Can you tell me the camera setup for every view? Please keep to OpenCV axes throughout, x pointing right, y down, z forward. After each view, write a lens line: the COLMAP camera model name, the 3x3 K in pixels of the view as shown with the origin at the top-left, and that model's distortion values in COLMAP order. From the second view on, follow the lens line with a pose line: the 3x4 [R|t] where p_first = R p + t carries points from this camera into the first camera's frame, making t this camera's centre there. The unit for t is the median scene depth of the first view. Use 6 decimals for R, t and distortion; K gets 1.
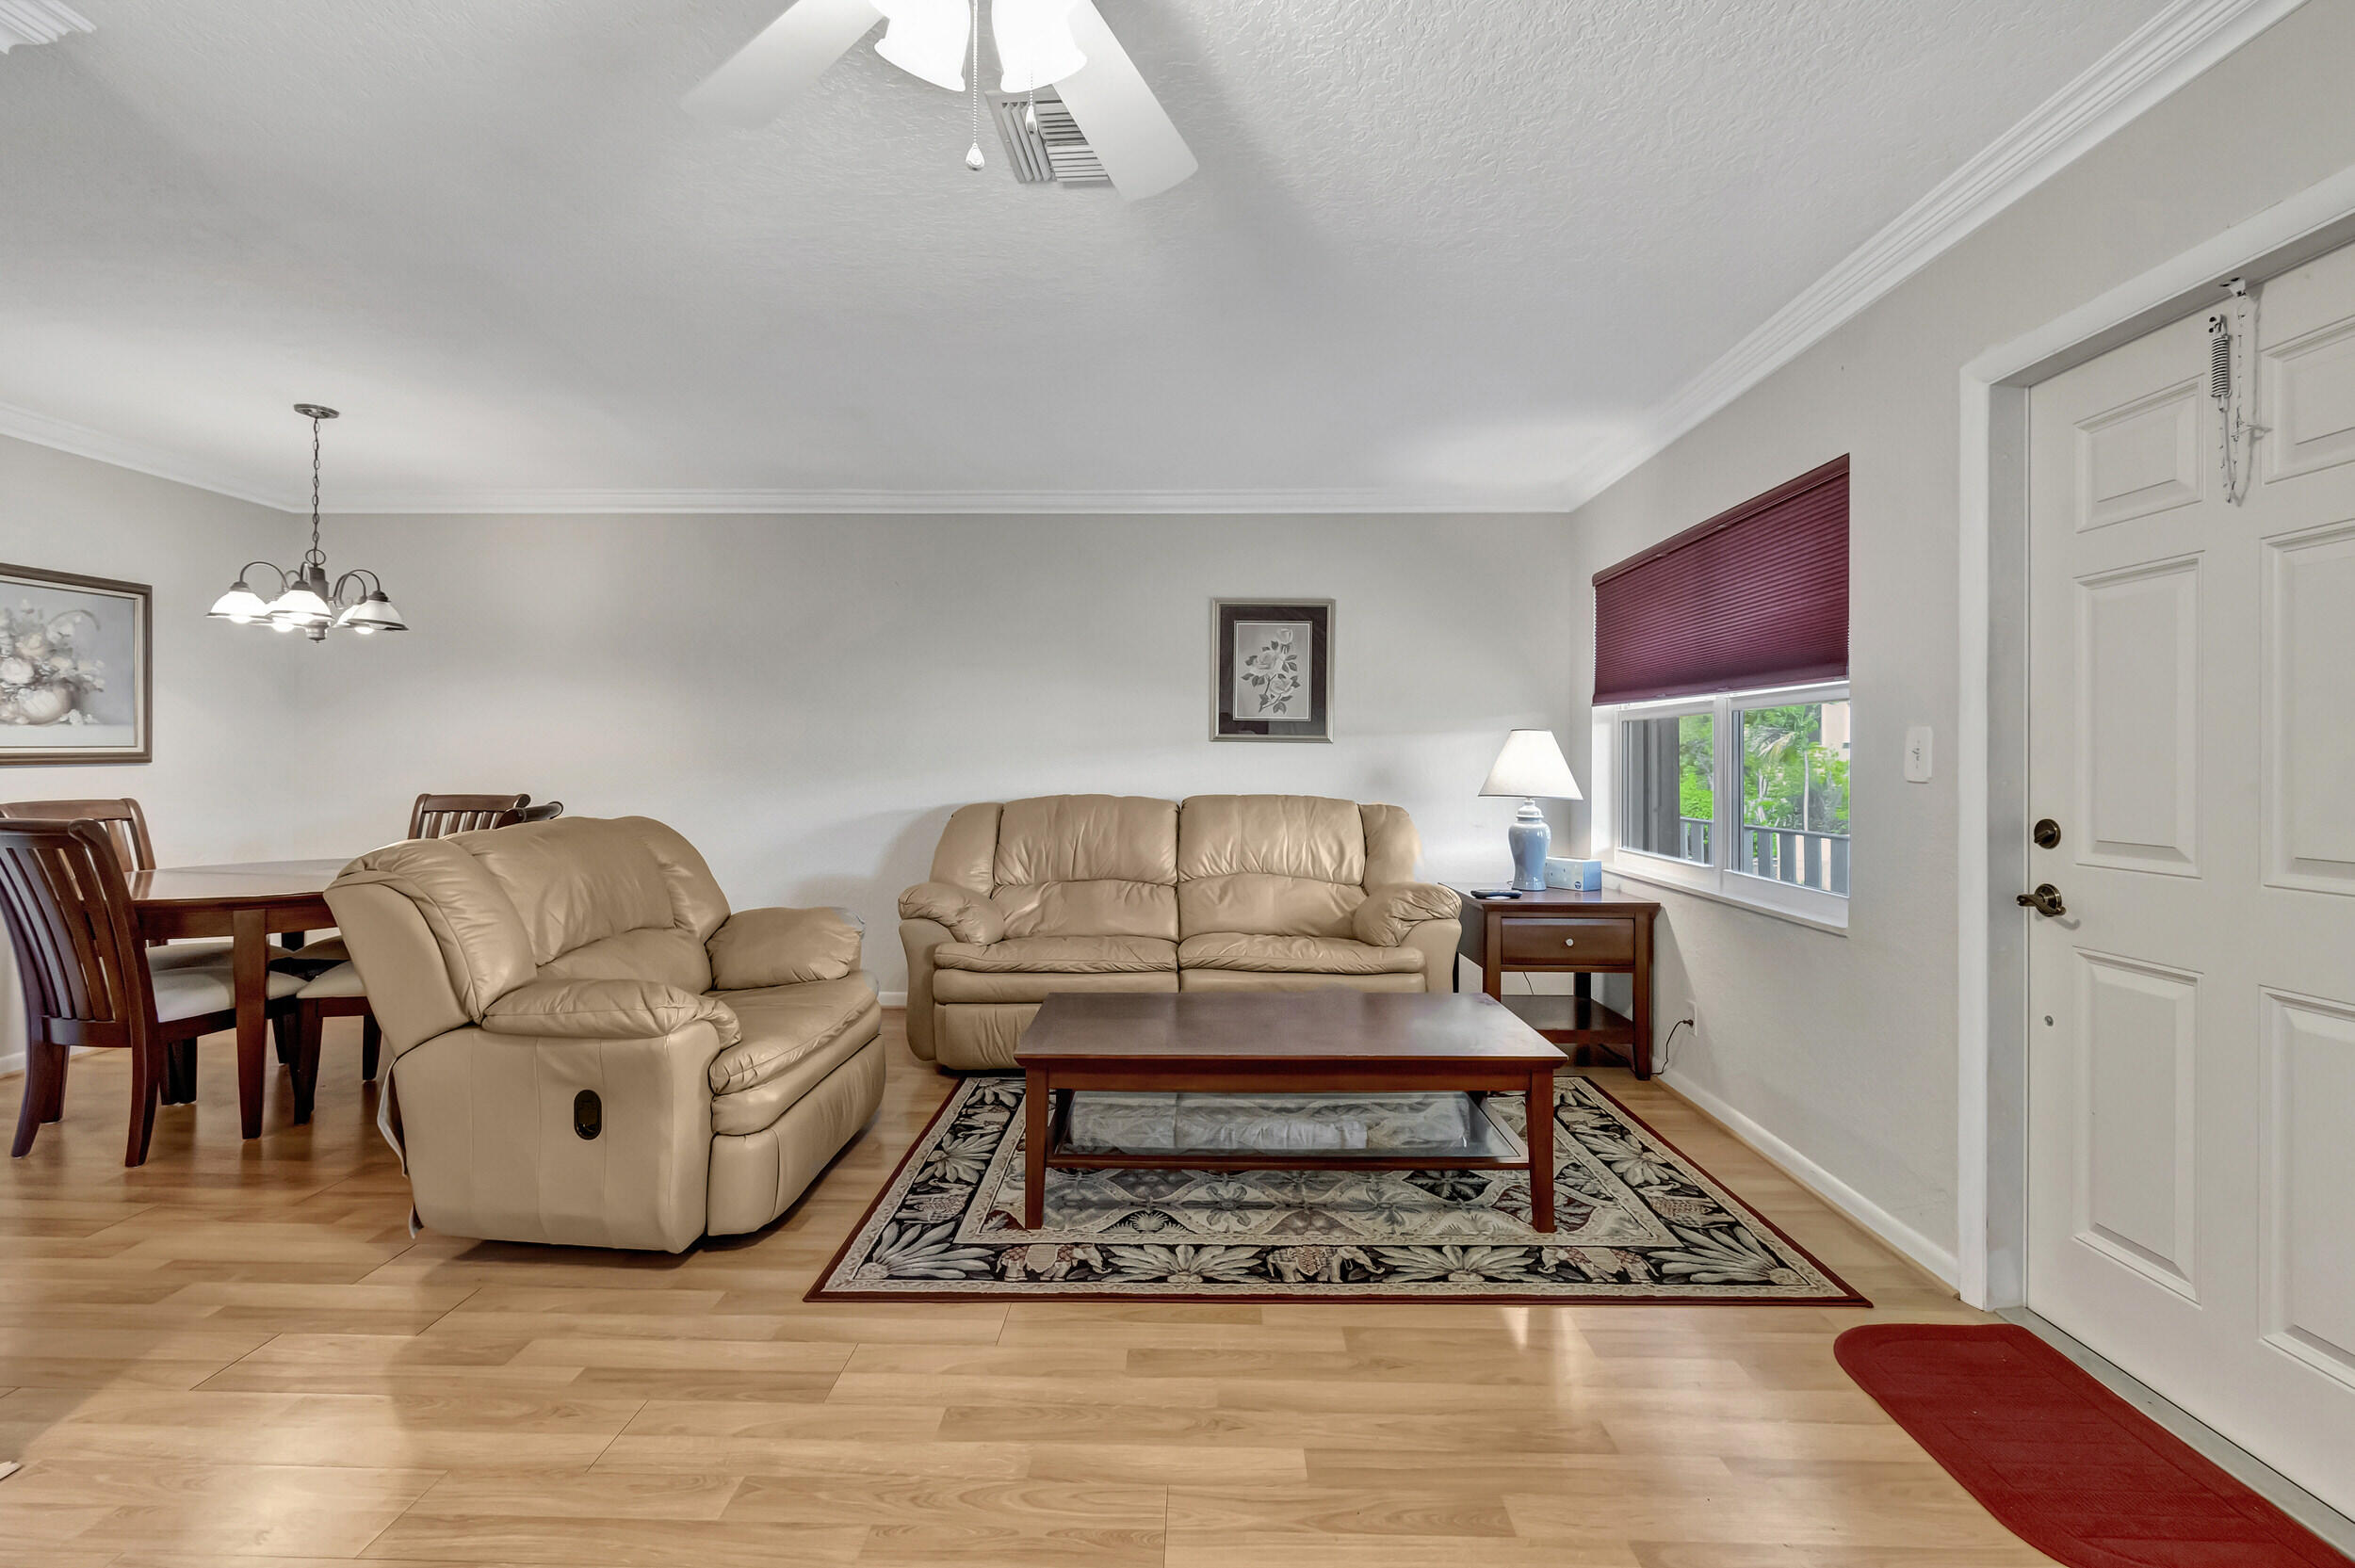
lens RADIAL K [[1052.4, 0, 1168.0], [0, 1052.4, 768.1], [0, 0, 1]] dist [0.002857, 0.000010]
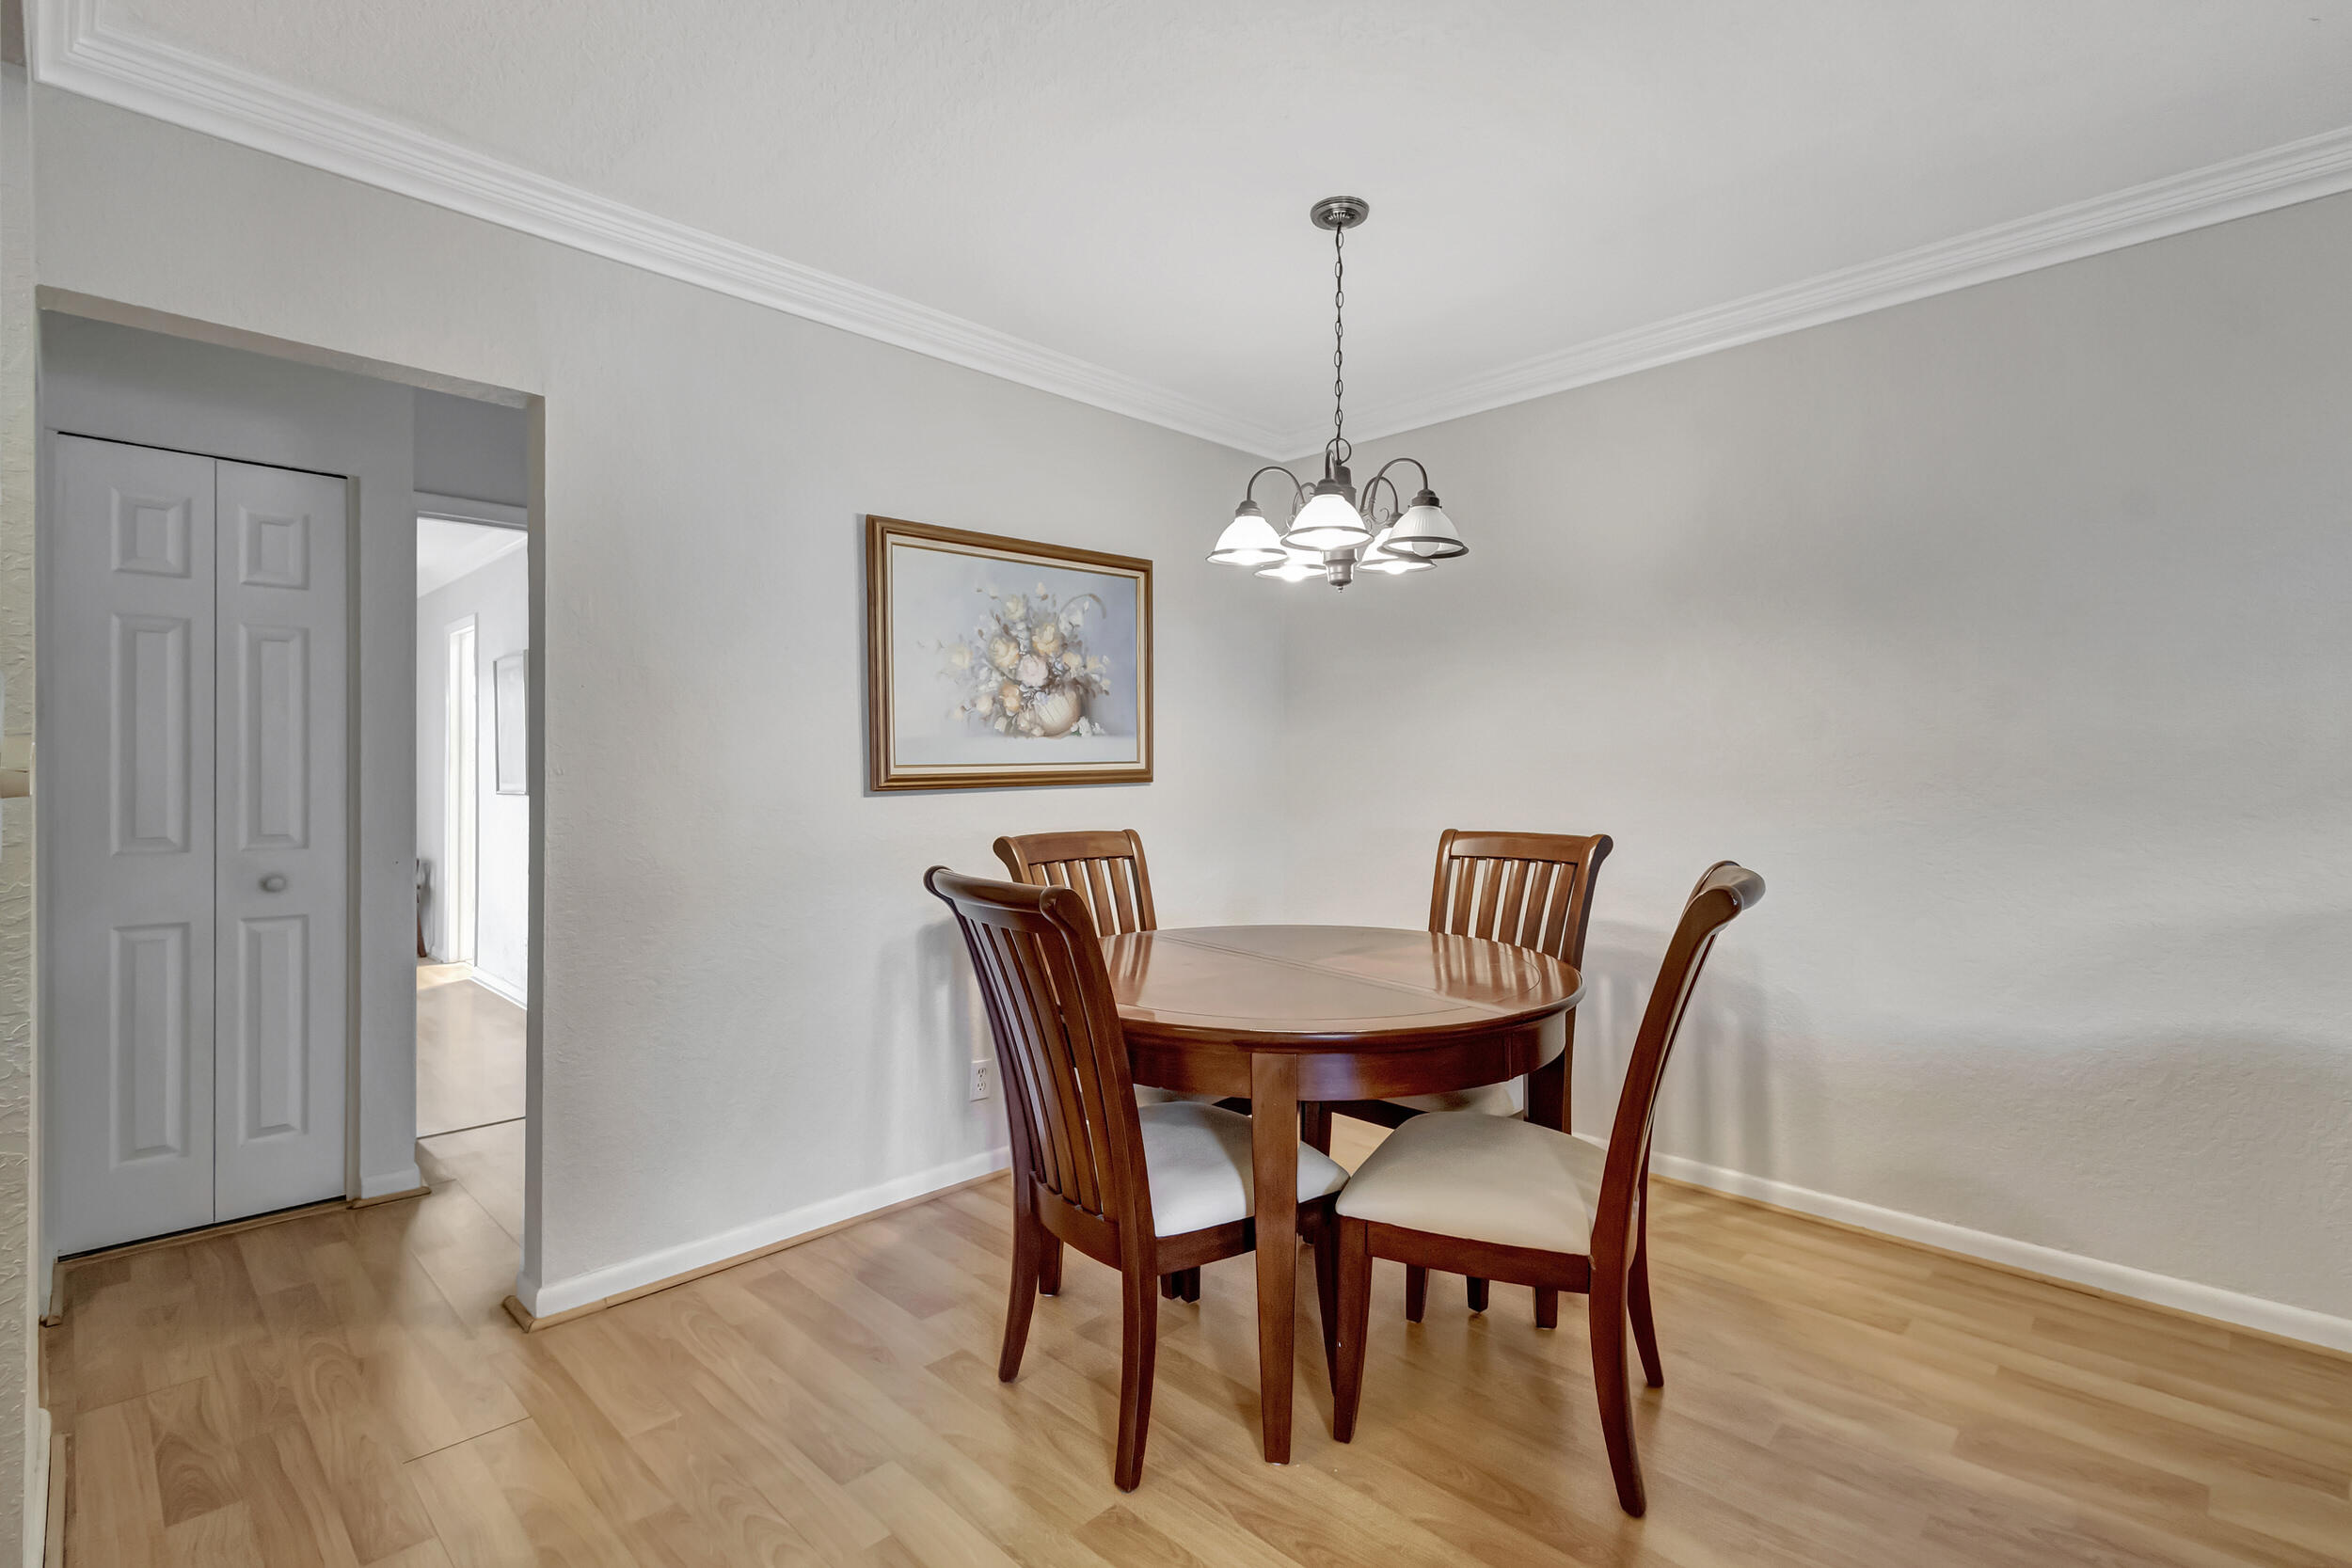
lens RADIAL K [[1097.7, 0, 1176.0], [0, 1097.7, 784.0], [0, 0, 1]] dist [-0.001060, -0.000185]
pose [[0.730442, -0.001217, -0.682973, -0.430169], [0.002568, 0.999996, 0.000965, -0.005171], [0.682970, -0.002458, 0.730443, 0.455416]]
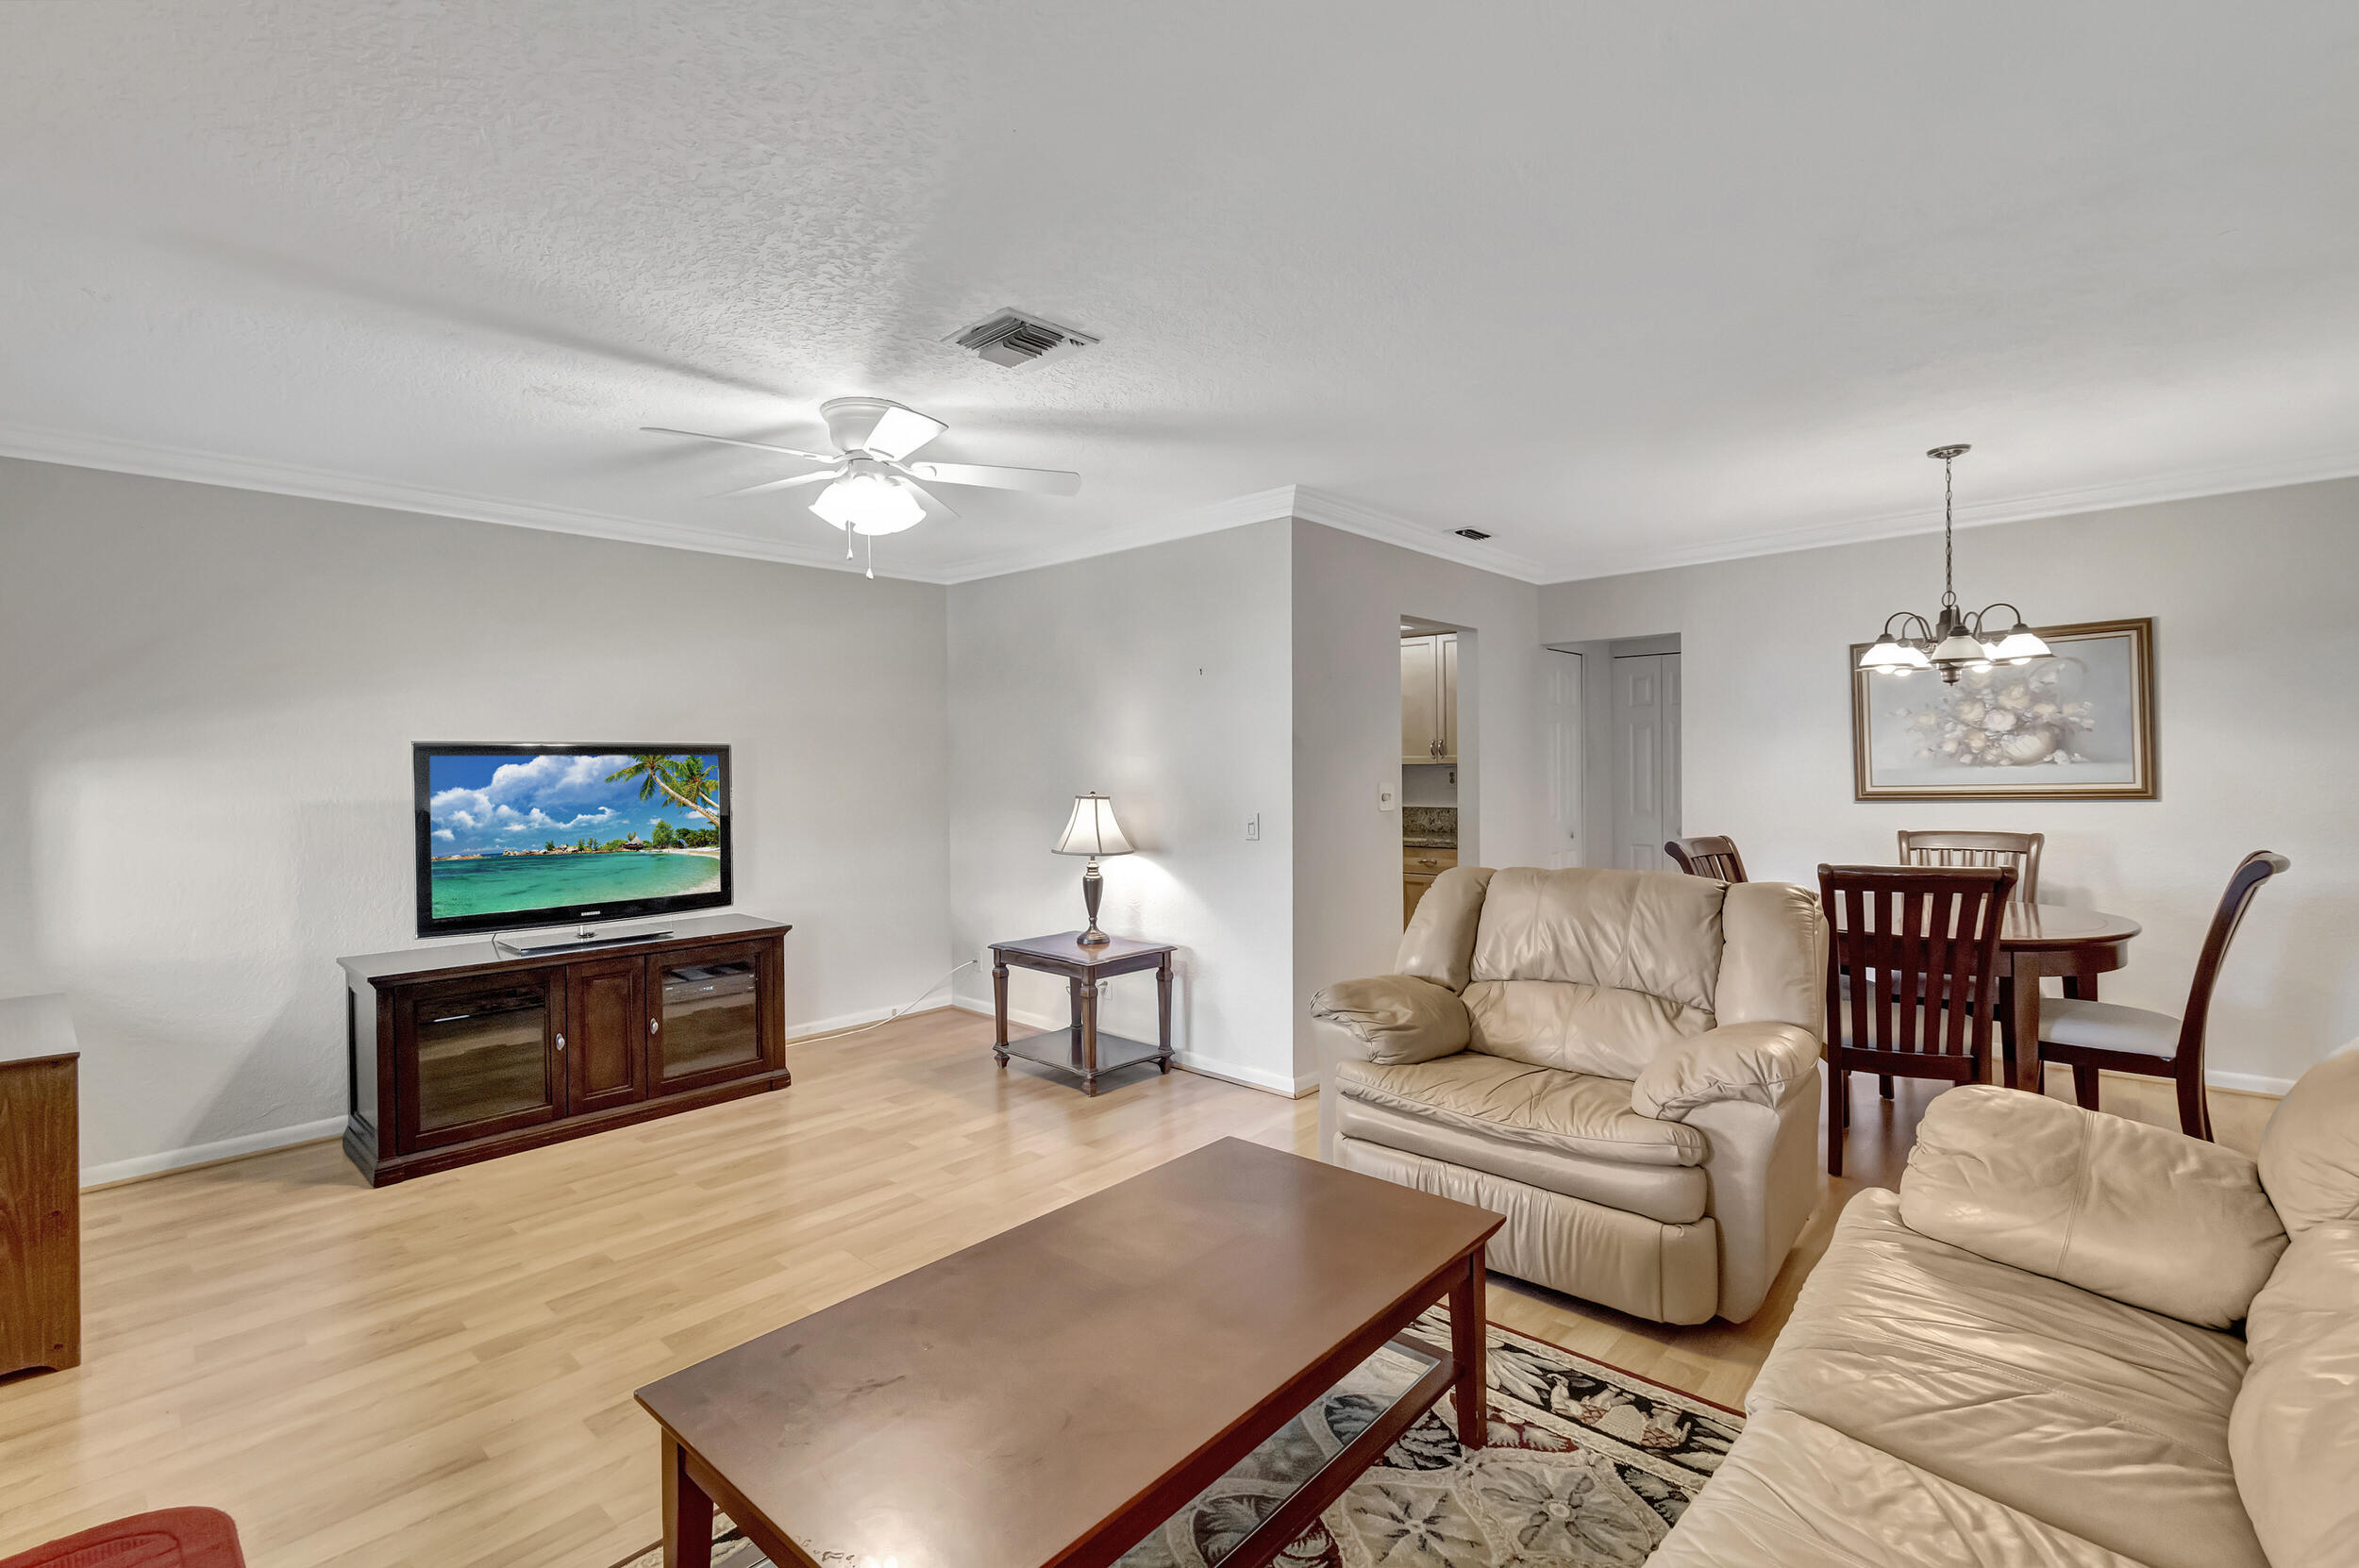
lens RADIAL K [[1054.3, 0, 1170.0], [0, 1054.3, 768.1], [0, 0, 1]] dist [0.002857, 0.000010]
pose [[-0.650523, -0.003585, -0.759478, 0.406889], [0.000038, 0.999989, -0.004753, -0.033275], [0.759487, -0.003121, -0.650515, 1.062409]]
